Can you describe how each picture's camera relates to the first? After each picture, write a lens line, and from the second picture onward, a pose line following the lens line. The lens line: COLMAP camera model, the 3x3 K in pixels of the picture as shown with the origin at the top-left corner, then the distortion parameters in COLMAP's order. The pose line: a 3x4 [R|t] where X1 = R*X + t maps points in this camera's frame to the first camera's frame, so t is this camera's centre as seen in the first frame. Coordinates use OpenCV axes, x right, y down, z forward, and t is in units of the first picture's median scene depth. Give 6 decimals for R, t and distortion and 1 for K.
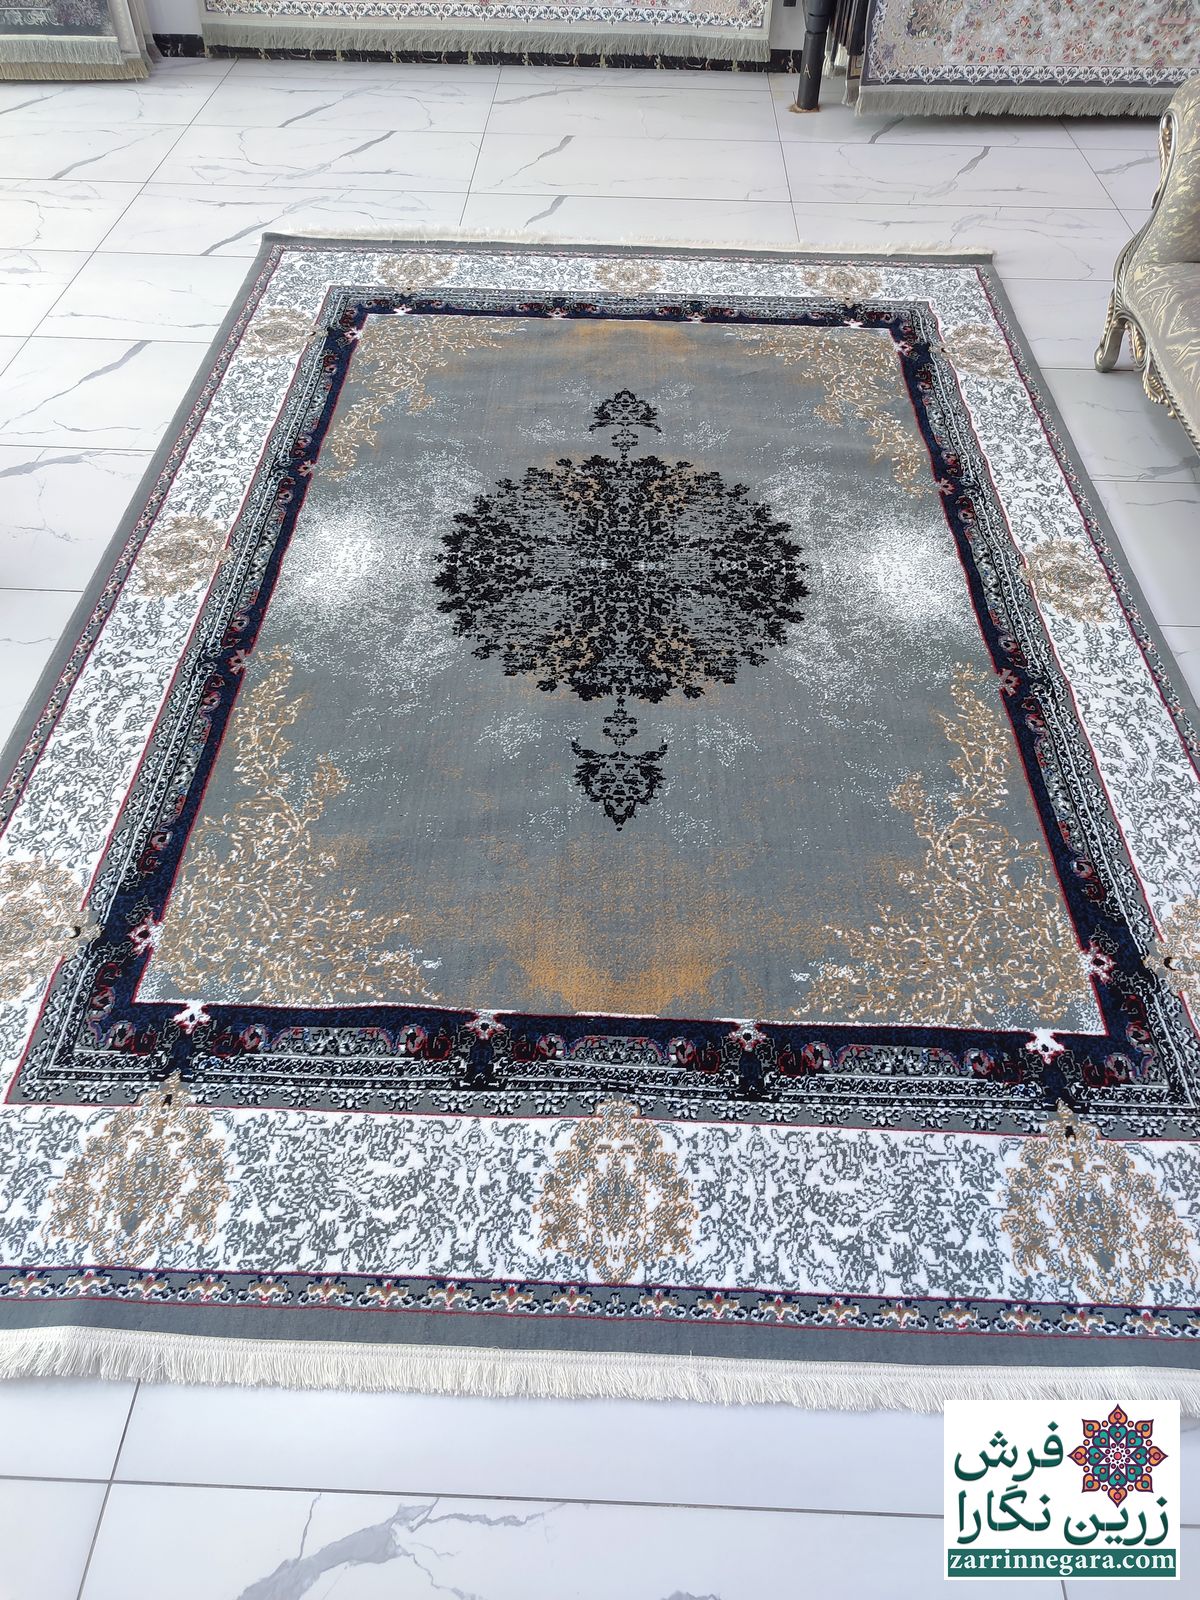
lens RADIAL K [[1154.9, 0, 600.0], [0, 1154.9, 800.0], [0, 0, 1]] dist [0.021608, -0.021863]
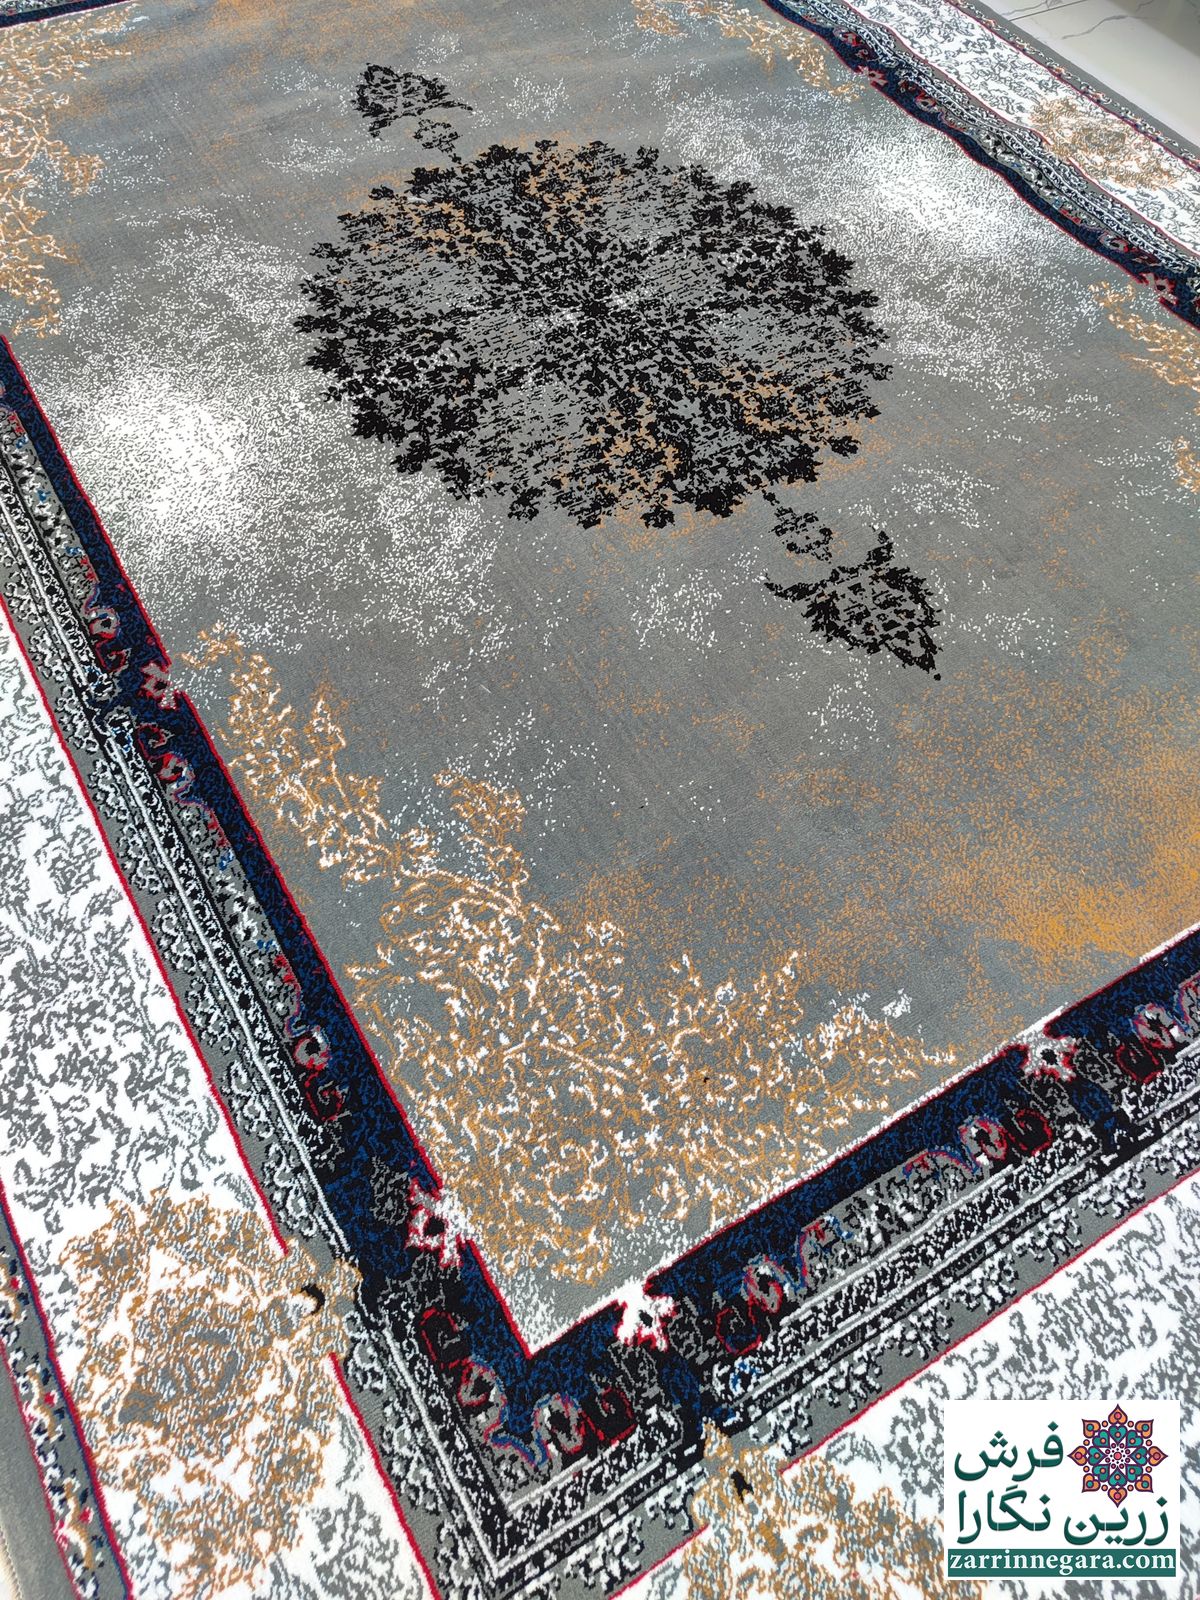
lens RADIAL K [[1158.9, 0, 594.0], [0, 1158.9, 793.2], [0, 0, 1]] dist [-0.012103, 0.026059]
pose [[0.845508, -0.441034, 0.301006, -0.395621], [0.379319, 0.892859, 0.242733, -0.157037], [-0.375809, -0.091055, 0.922213, 0.495986]]
